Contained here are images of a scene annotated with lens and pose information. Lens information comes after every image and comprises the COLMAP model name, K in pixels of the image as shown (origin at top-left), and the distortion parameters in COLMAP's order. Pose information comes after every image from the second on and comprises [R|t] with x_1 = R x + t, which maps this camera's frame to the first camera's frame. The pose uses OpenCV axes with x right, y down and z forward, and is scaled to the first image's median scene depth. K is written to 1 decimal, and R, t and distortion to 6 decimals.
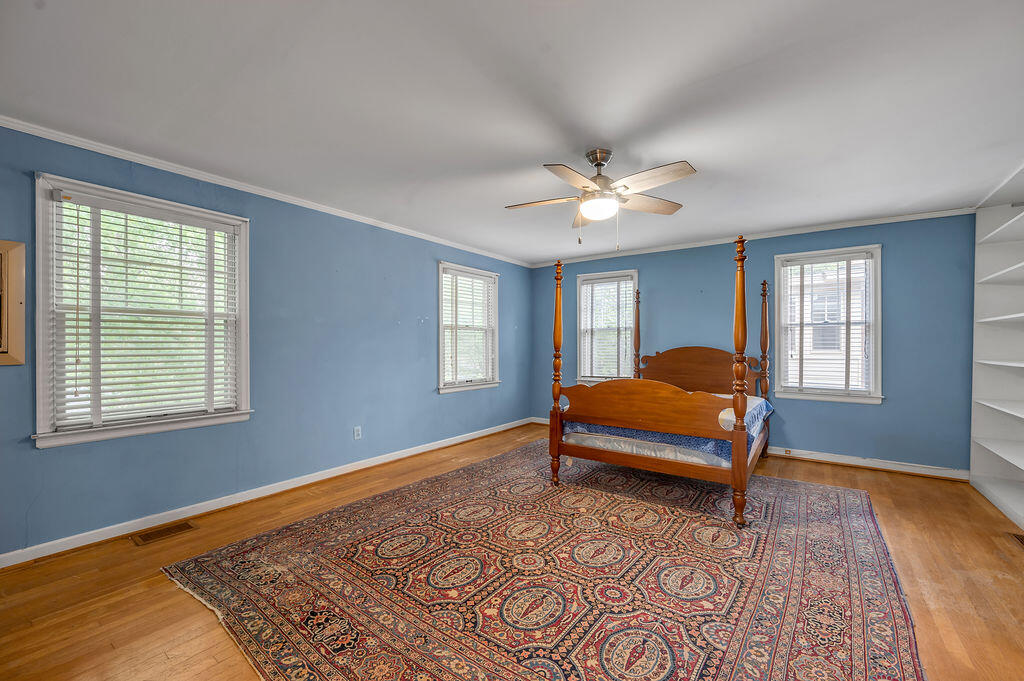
lens RADIAL K [[411.9, 0, 513.0], [0, 411.9, 345.8], [0, 0, 1]] dist [-0.004158, -0.000274]
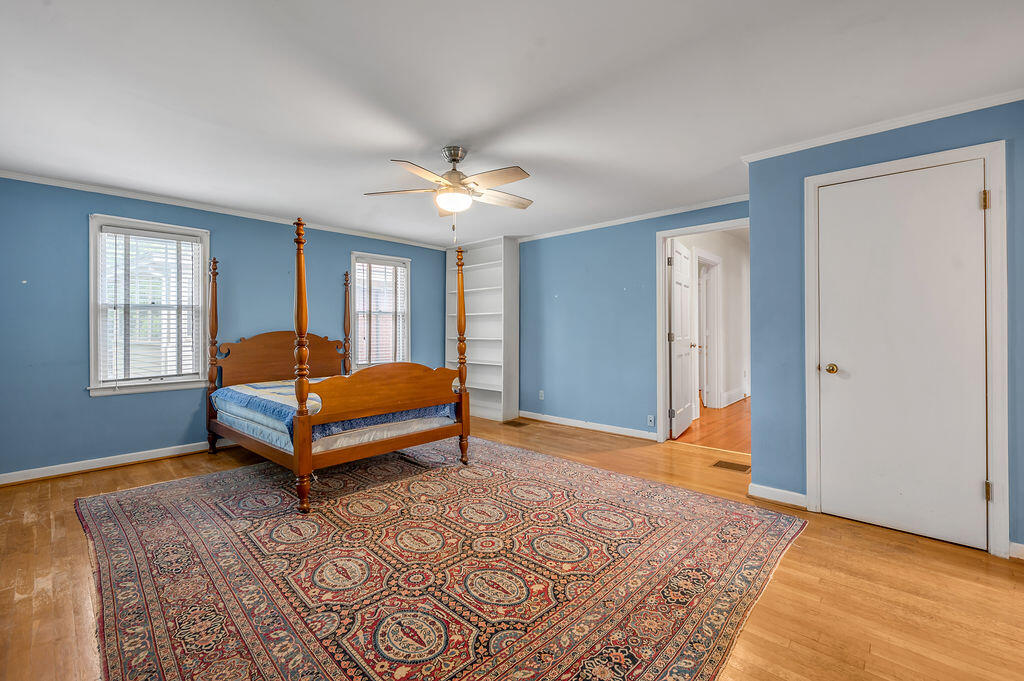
lens RADIAL K [[420.3, 0, 525.4], [0, 420.3, 325.2], [0, 0, 1]] dist [-0.002647, -0.000249]
pose [[0.121056, 0.006843, 0.992622, -0.837153], [0.005708, 0.999955, -0.007590, -0.000952], [-0.992629, 0.006585, 0.121011, 0.674368]]
